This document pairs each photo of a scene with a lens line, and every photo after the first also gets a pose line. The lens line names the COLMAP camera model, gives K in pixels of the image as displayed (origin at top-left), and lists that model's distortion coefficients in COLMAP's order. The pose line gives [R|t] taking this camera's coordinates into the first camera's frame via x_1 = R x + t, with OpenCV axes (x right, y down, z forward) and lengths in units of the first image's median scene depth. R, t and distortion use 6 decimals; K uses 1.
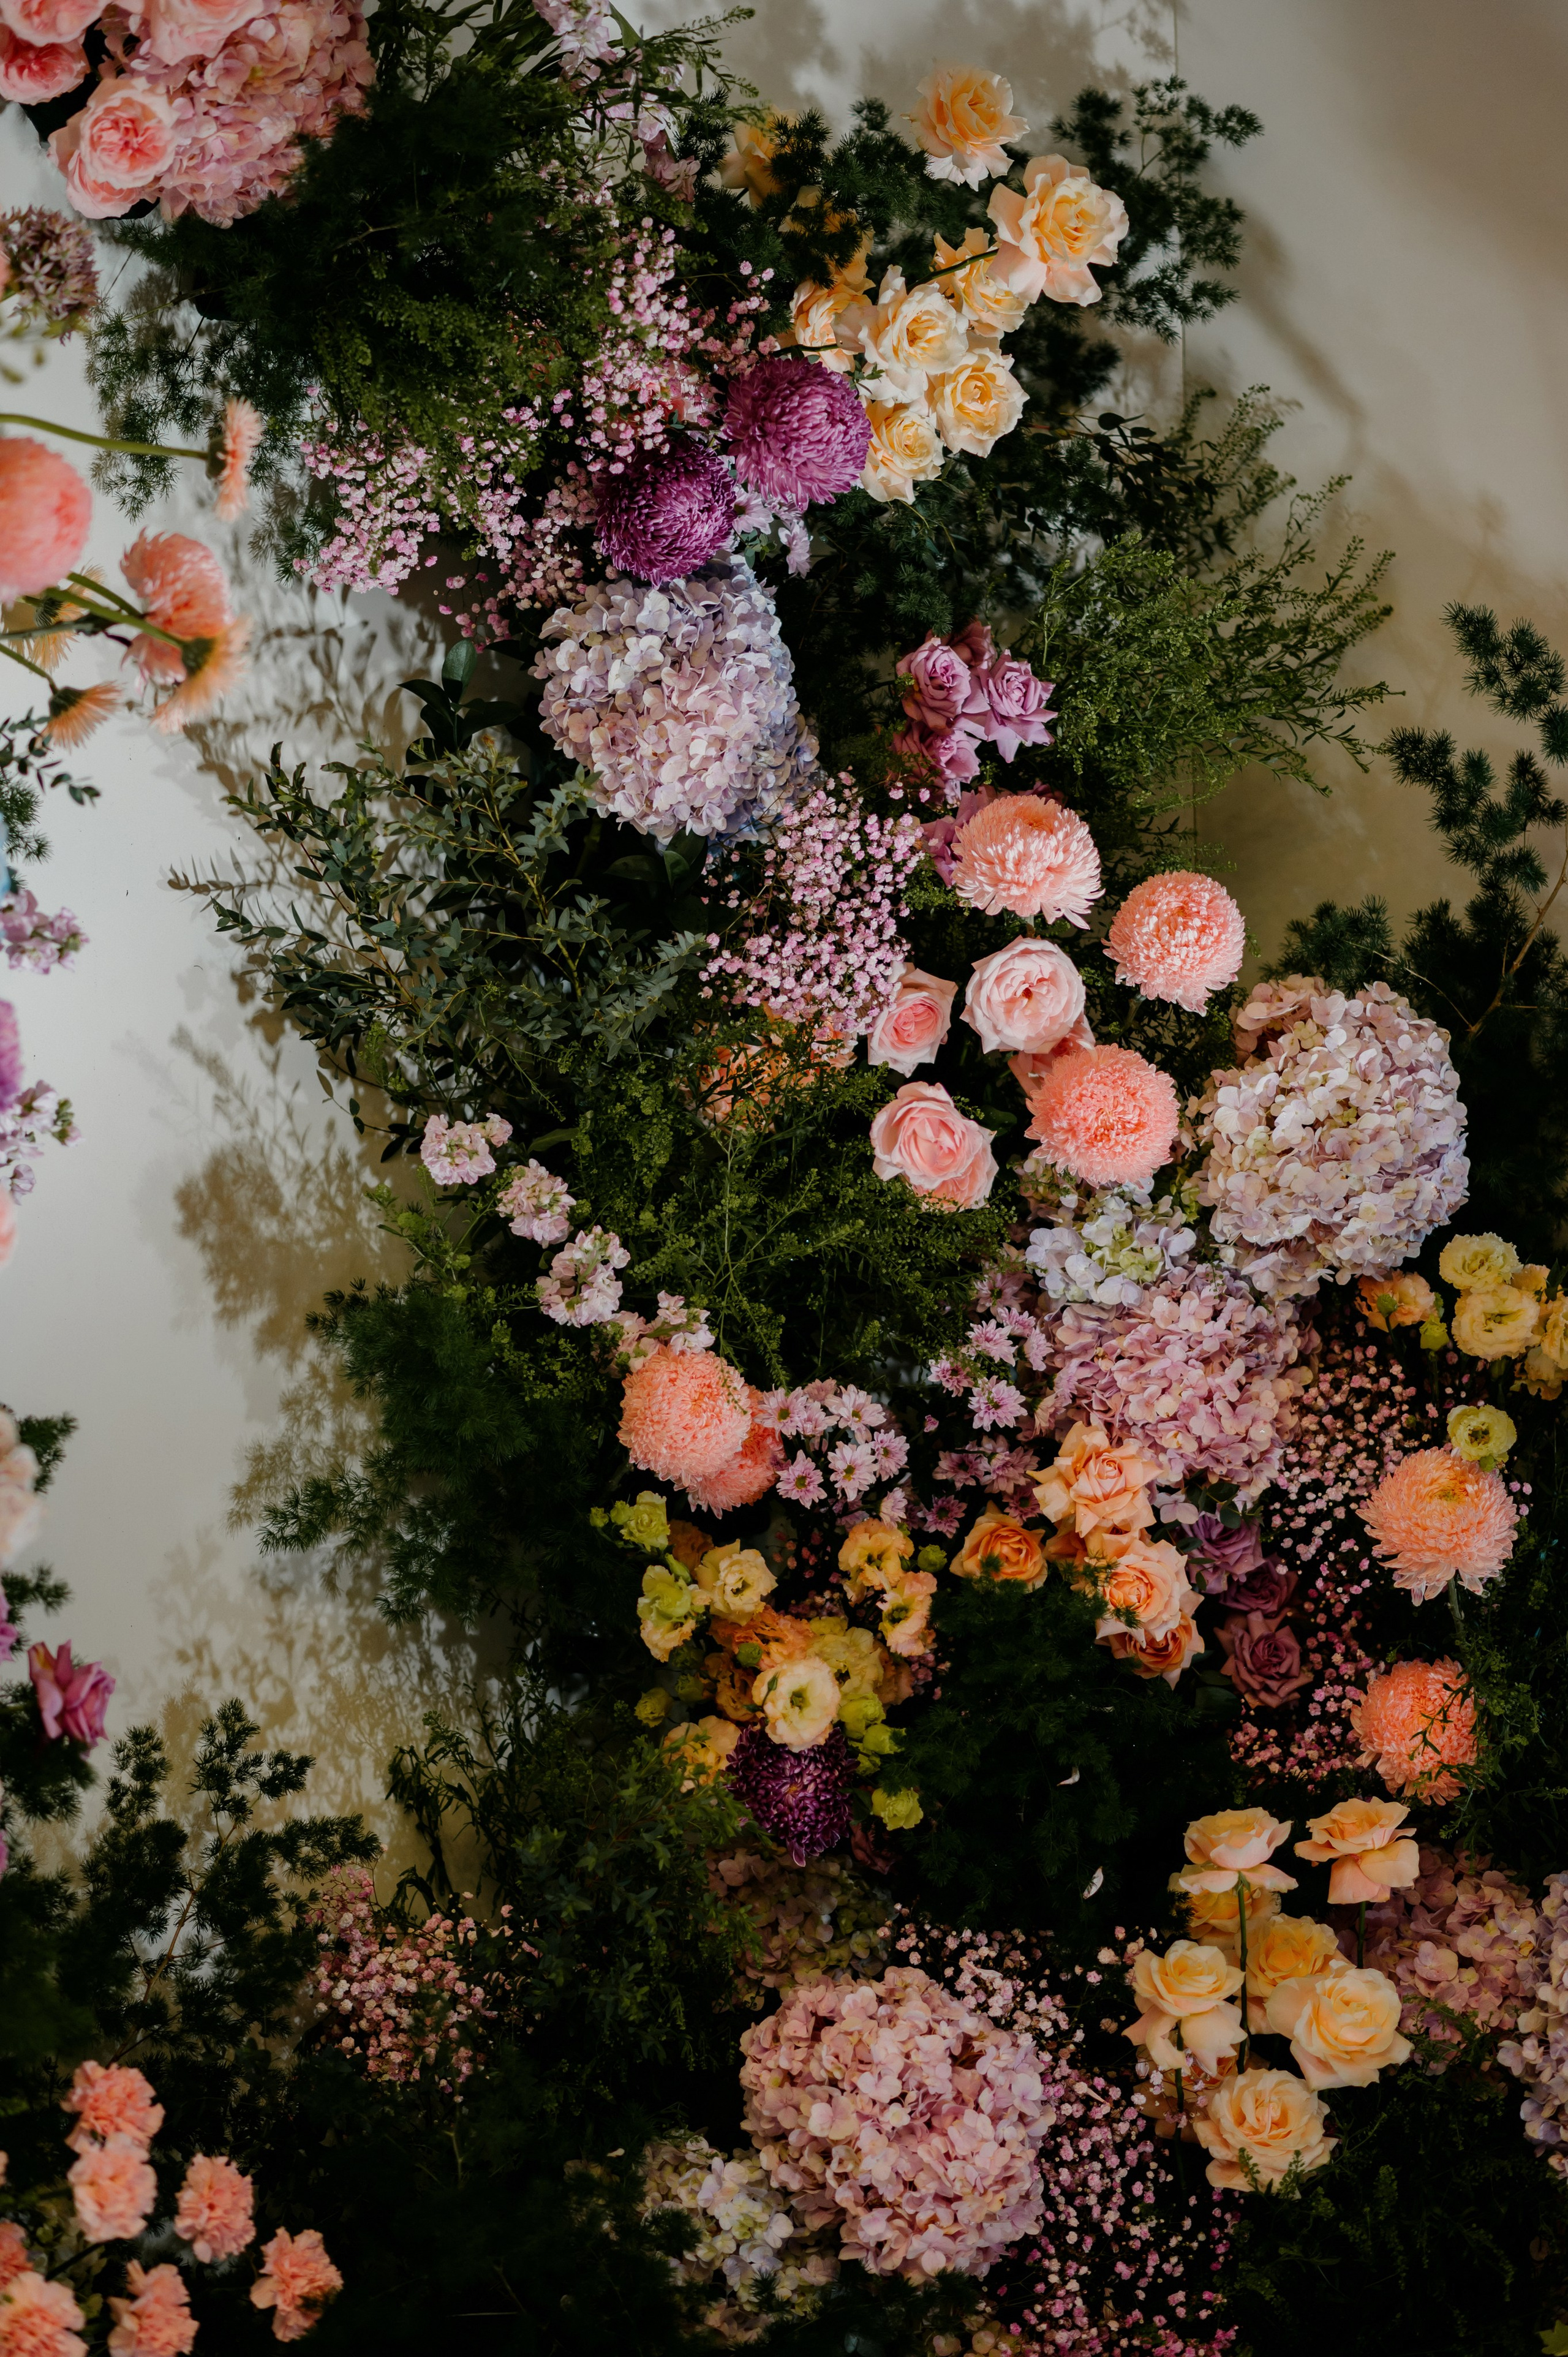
lens RADIAL K [[5828.1, 0, 776.3], [0, 5828.1, 1118.7], [0, 0, 1]] dist [-0.033770, 0.261333]
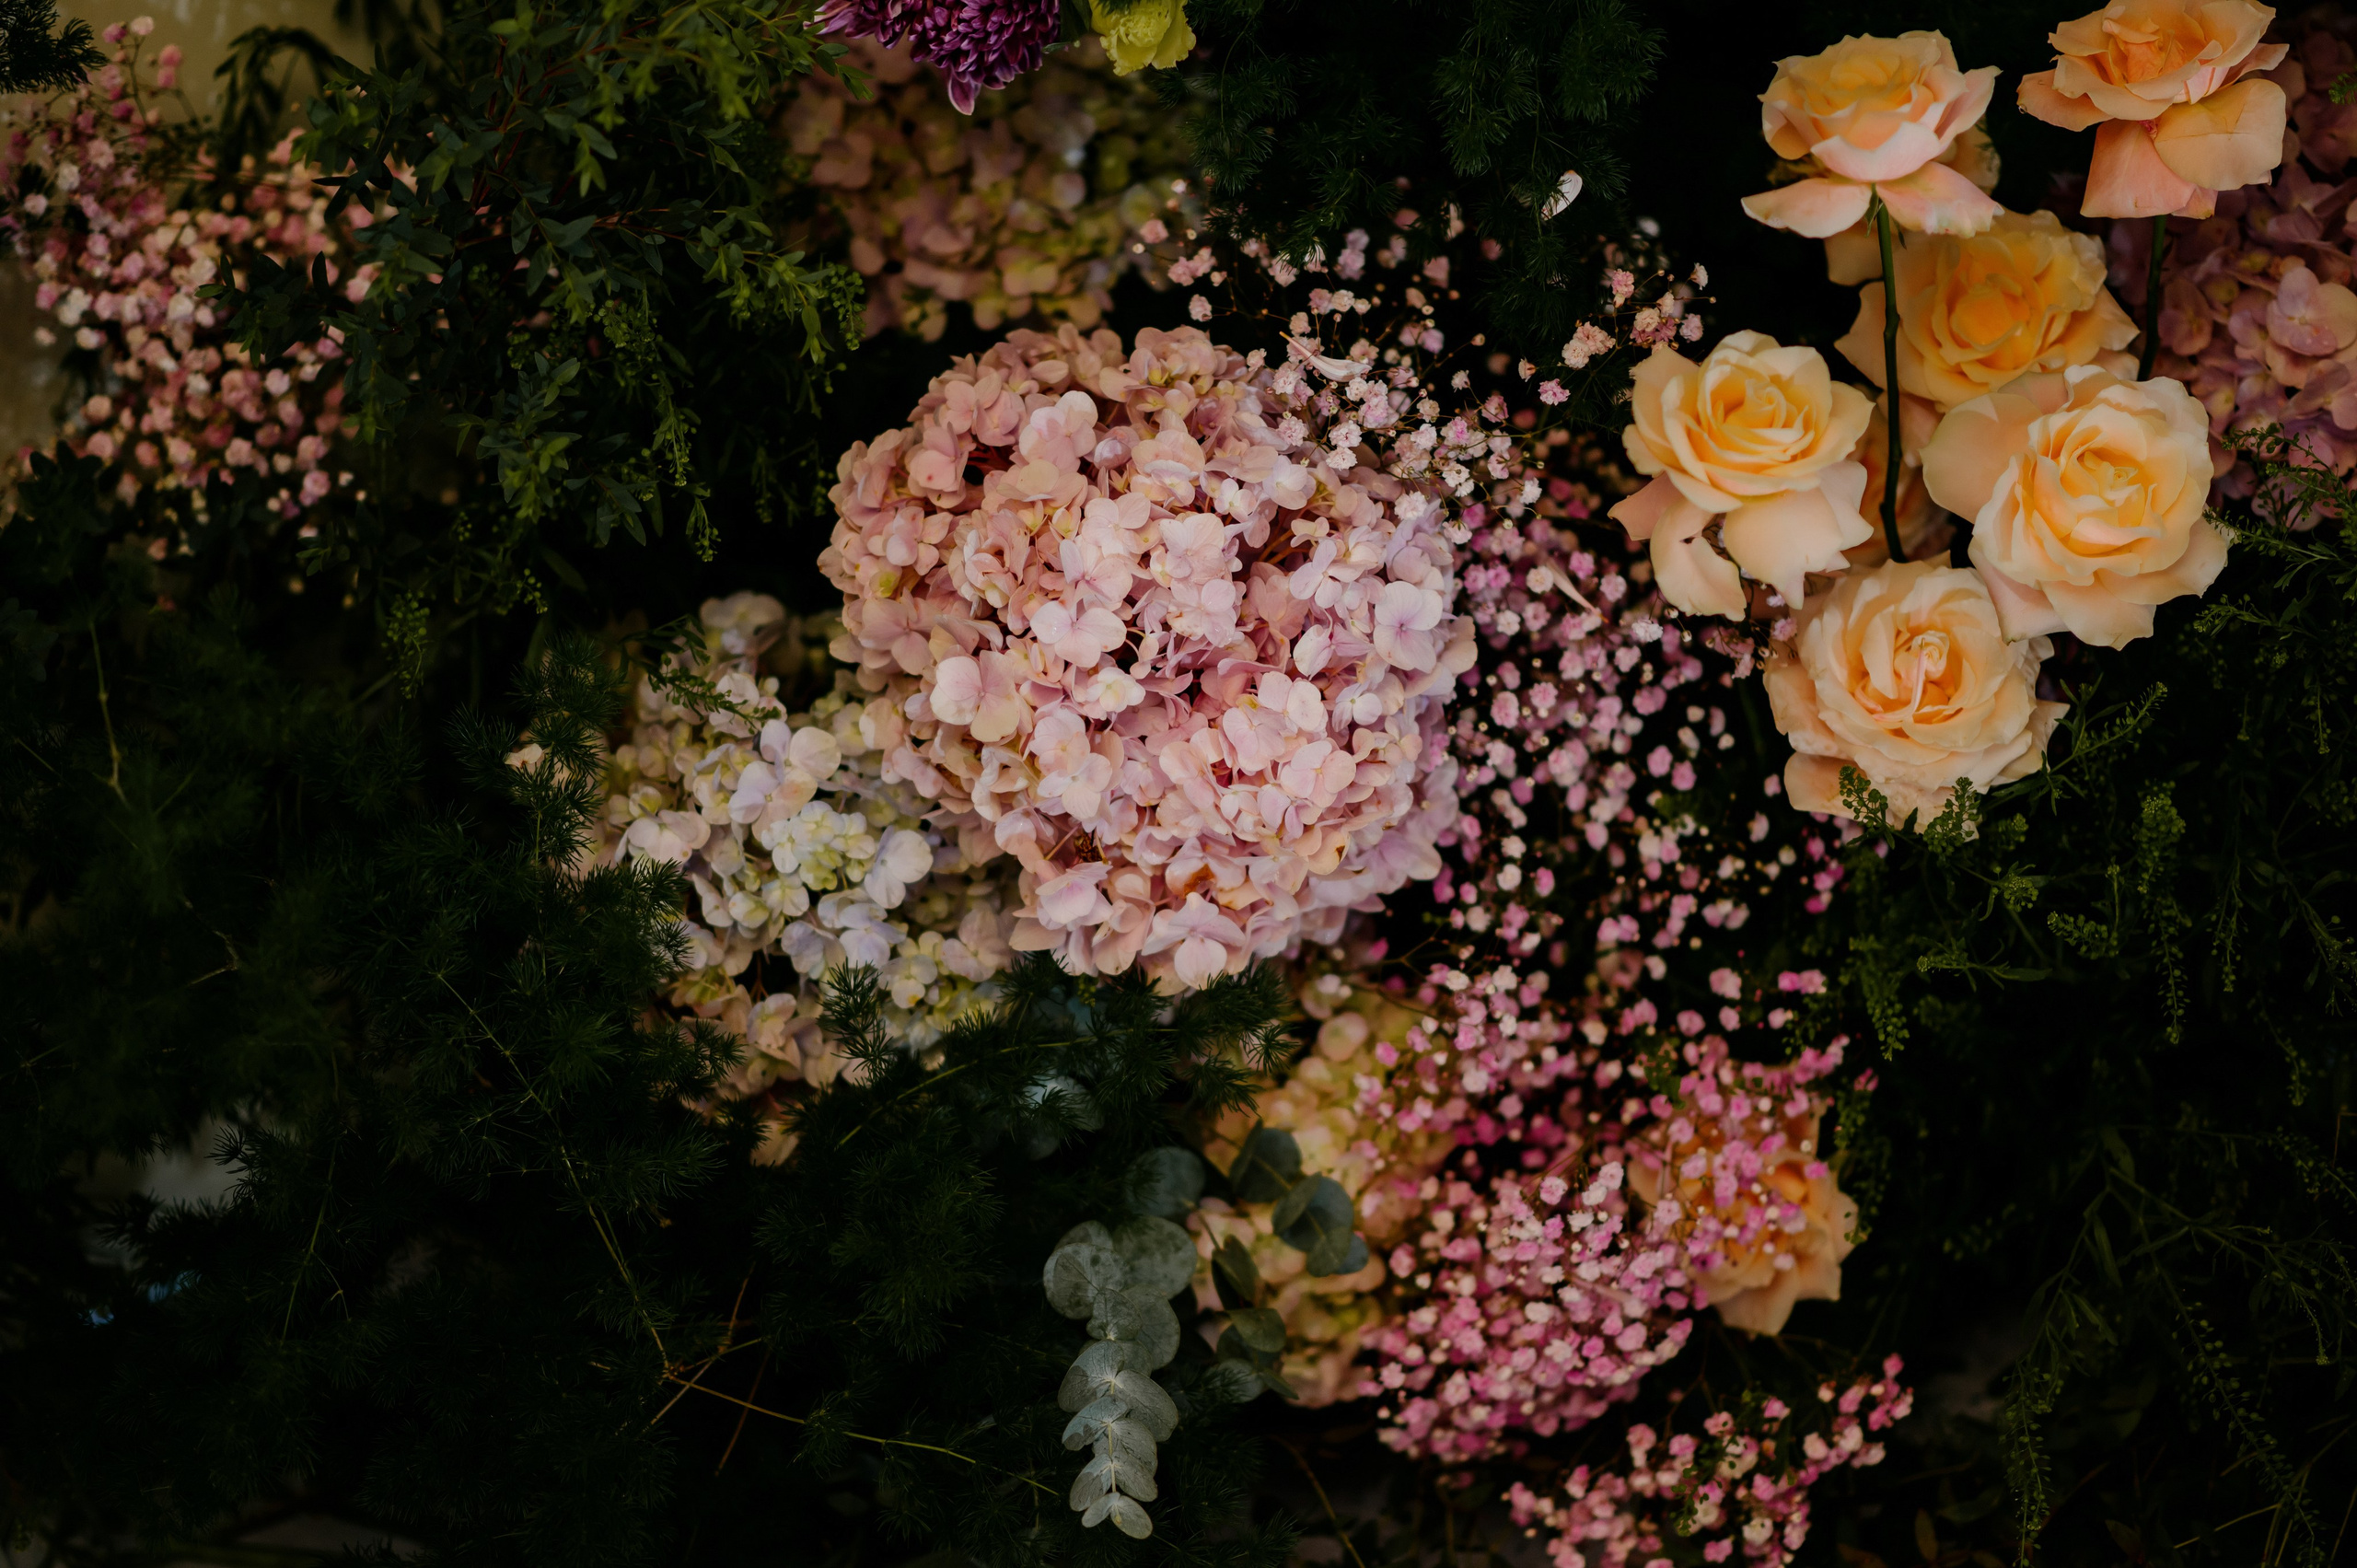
lens RADIAL K [[5828.3, 0, 1188.2], [0, 5828.3, 787.9], [0, 0, 1]] dist [-0.033770, 0.261333]
pose [[0.993089, 0.038842, -0.110753, 0.077931], [0.009203, 0.914974, 0.403408, -0.012972], [0.117005, -0.401640, 0.908293, 0.553885]]
